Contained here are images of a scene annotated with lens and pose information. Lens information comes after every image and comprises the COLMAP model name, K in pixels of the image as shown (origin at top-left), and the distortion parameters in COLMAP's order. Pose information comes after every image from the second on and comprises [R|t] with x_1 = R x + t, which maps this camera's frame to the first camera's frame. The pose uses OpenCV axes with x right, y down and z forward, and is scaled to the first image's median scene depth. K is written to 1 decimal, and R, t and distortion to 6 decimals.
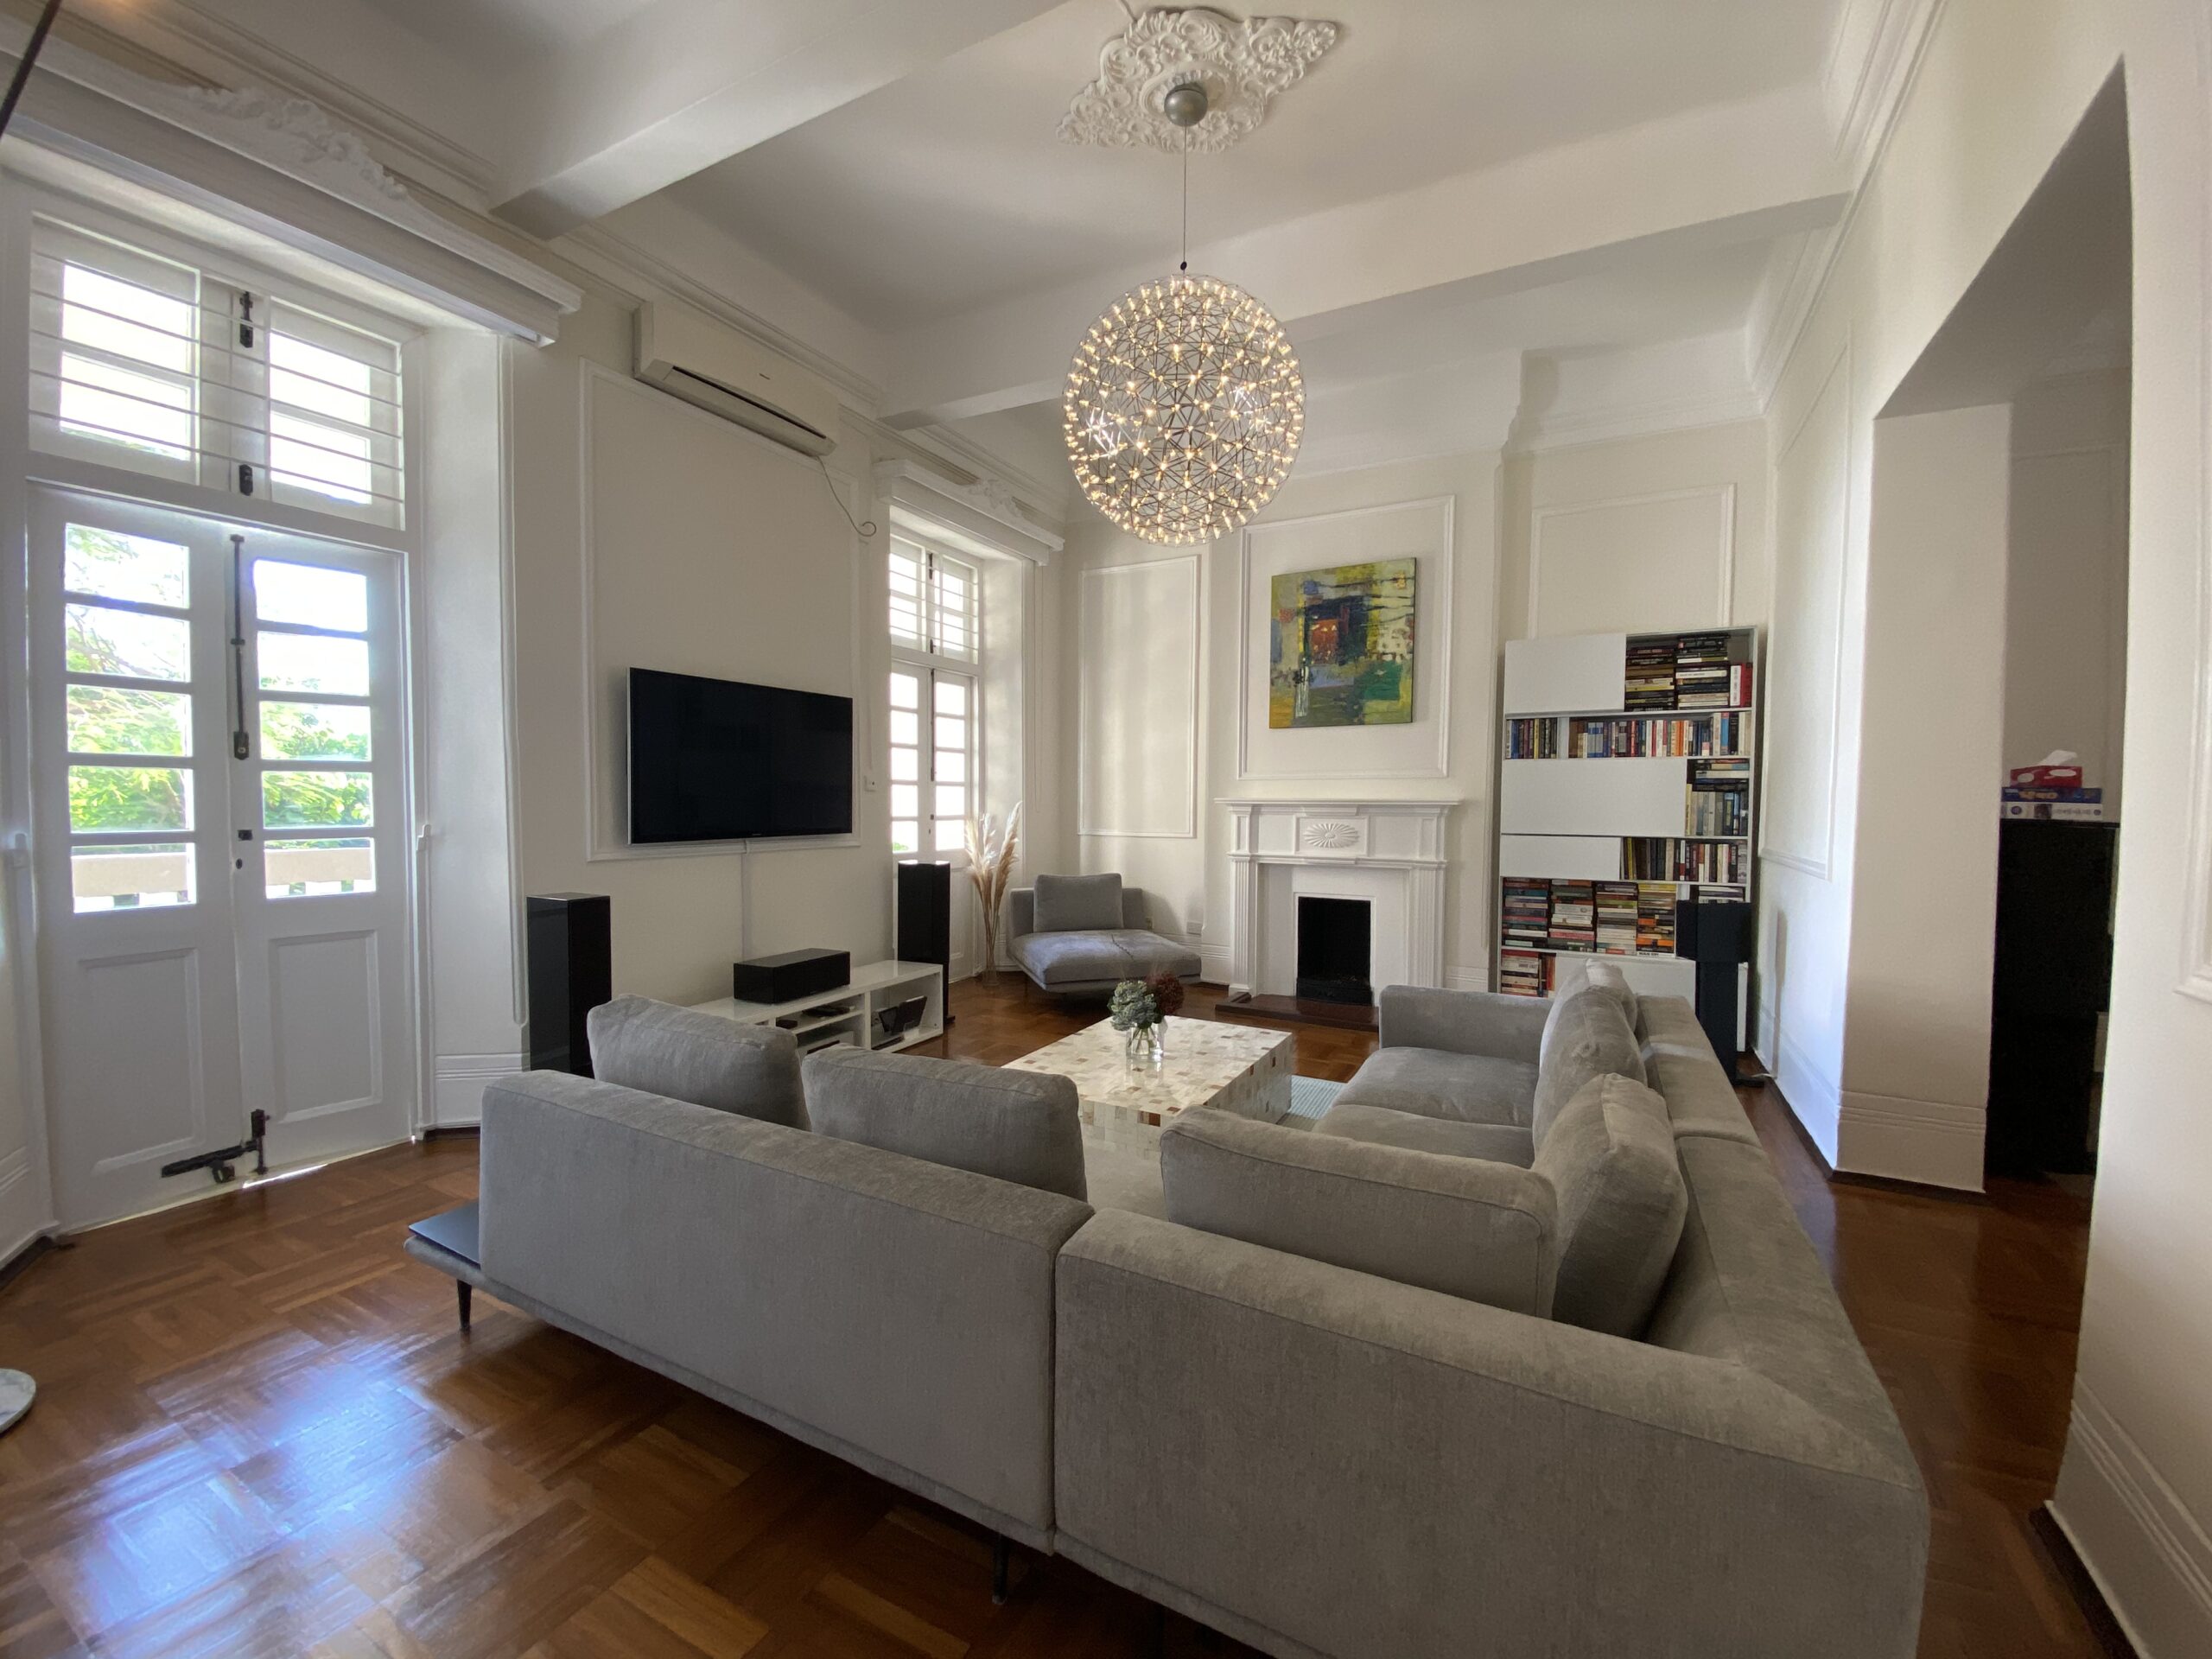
lens RADIAL K [[887.6, 0, 1110.9], [0, 887.6, 844.5], [0, 0, 1]] dist [0.033286, -0.002467]
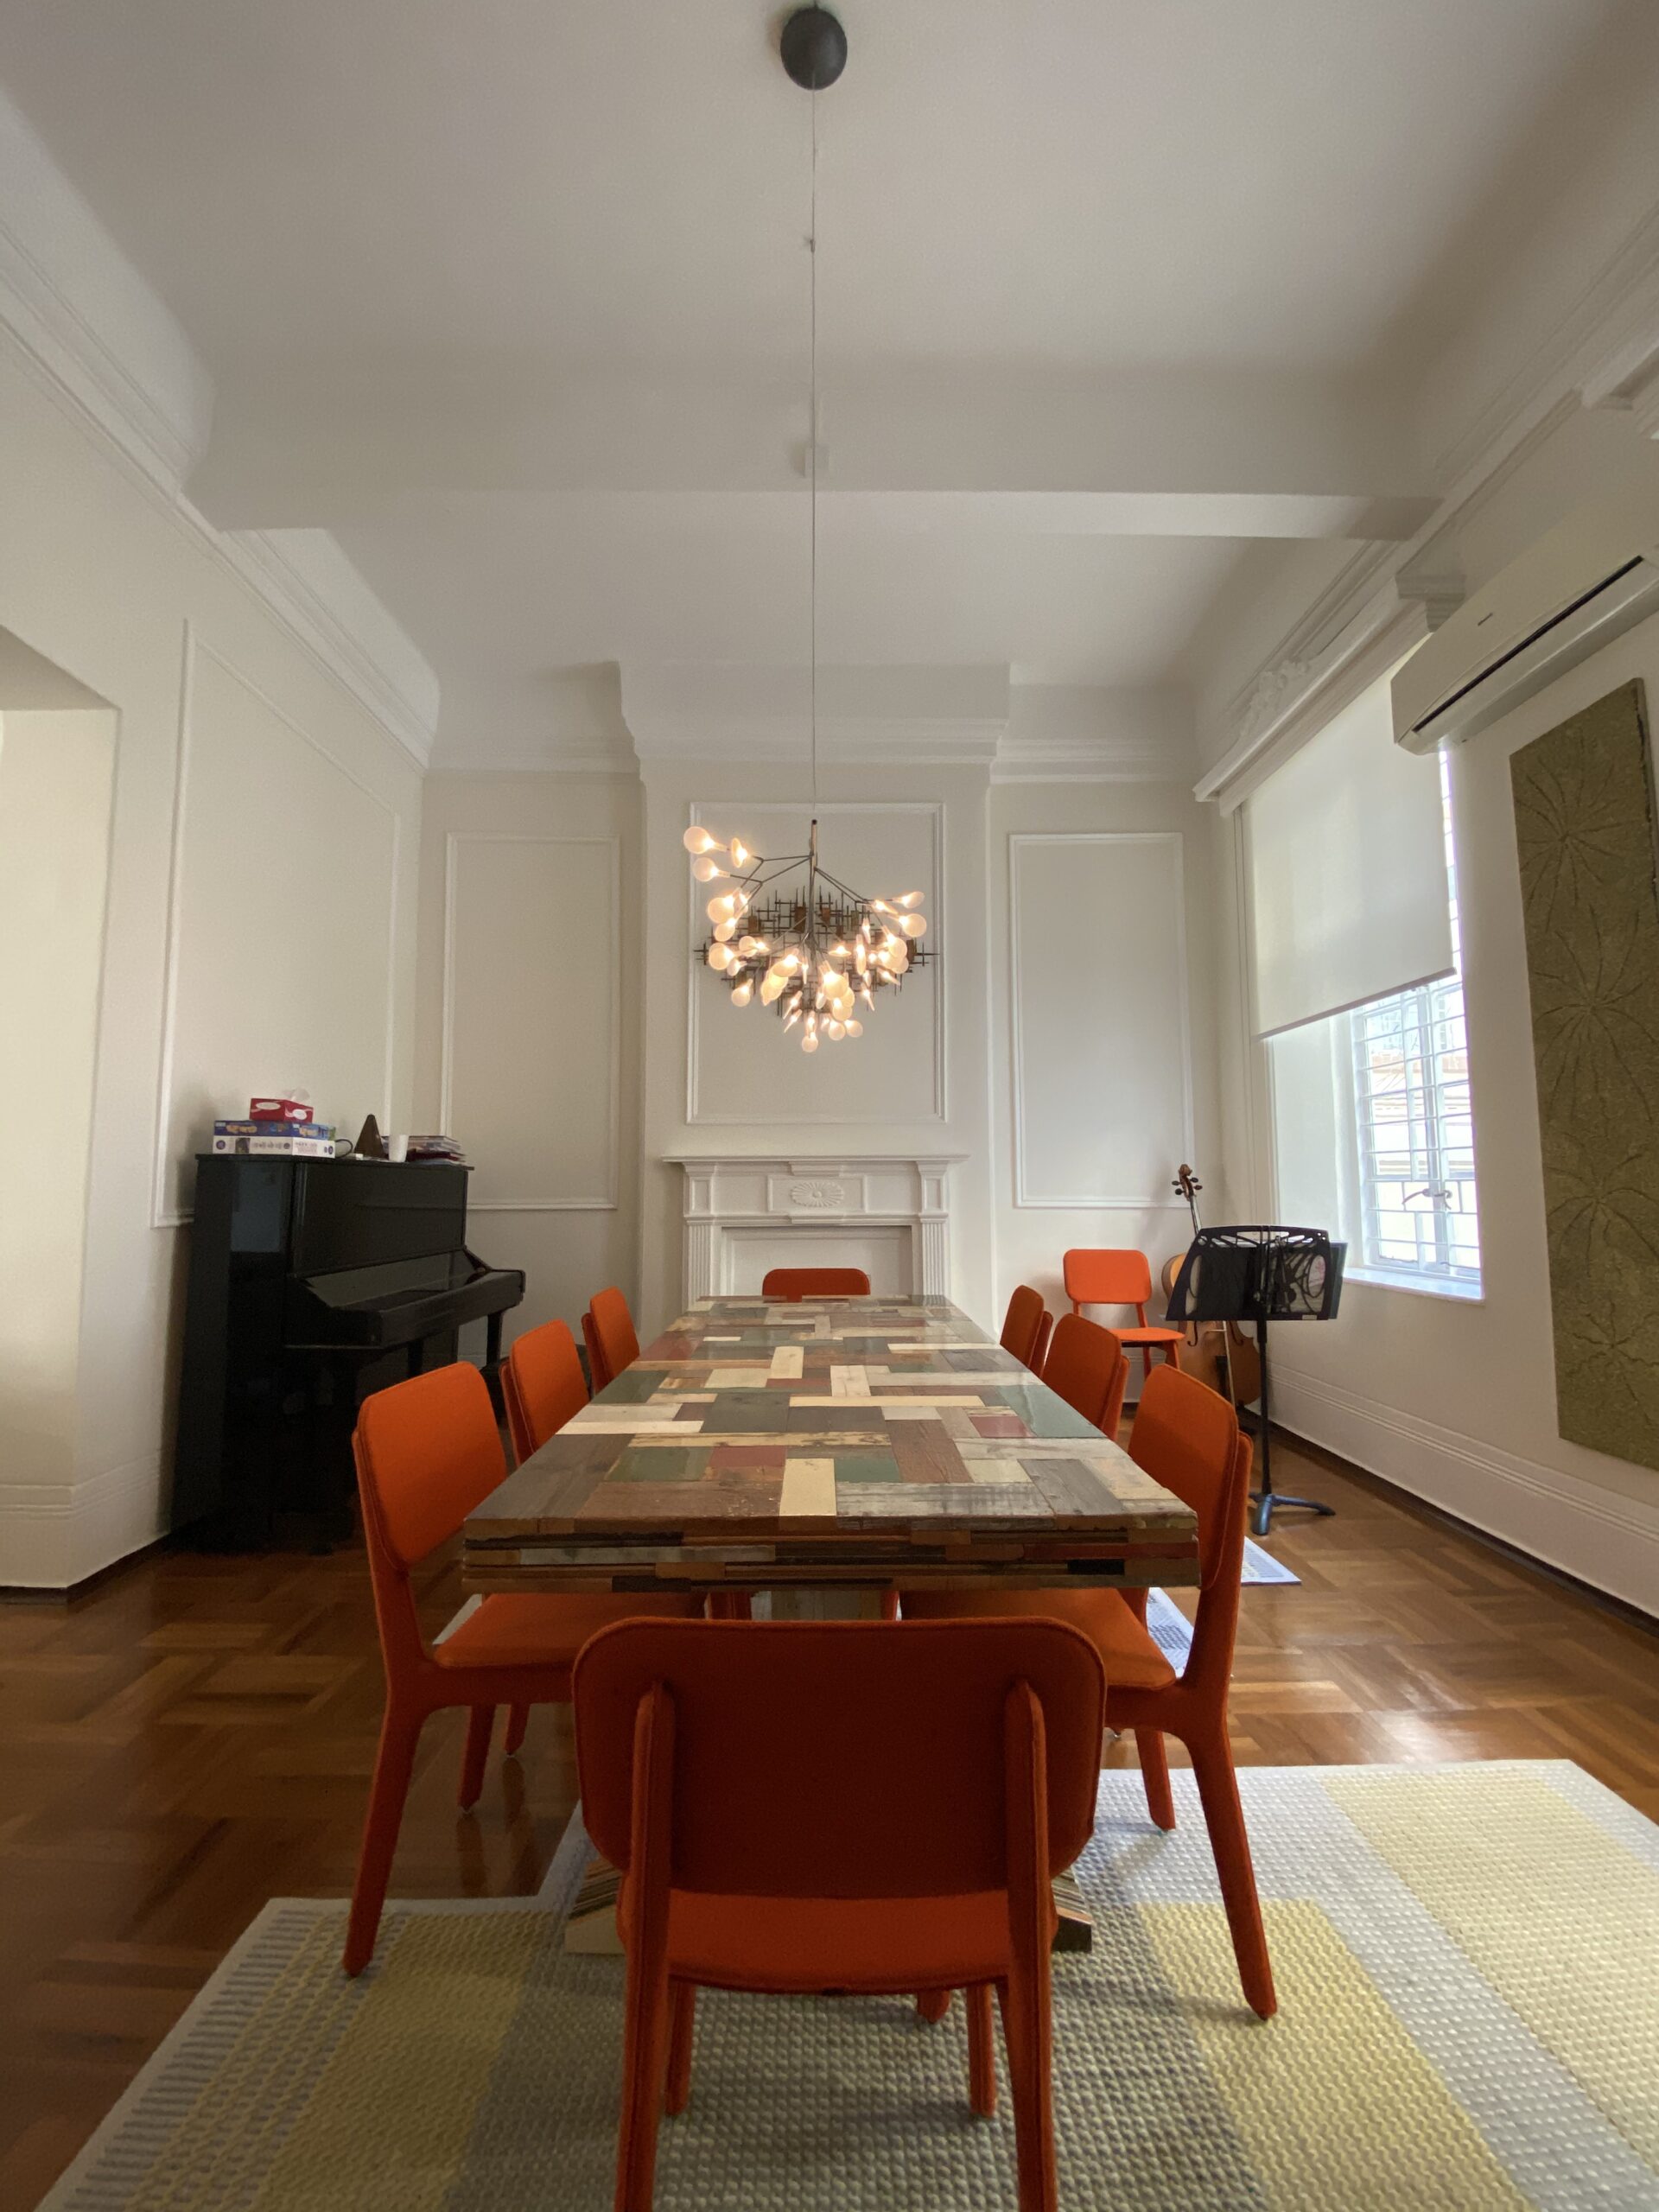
lens RADIAL K [[887.6, 0, 809.0], [0, 887.6, 1117.4], [0, 0, 1]] dist [0.033286, -0.002467]
pose [[0.886746, 0.031714, 0.461167, 0.635924], [0.026885, 0.992417, -0.119942, 0.039452], [-0.461474, 0.118757, 0.879169, -0.095006]]
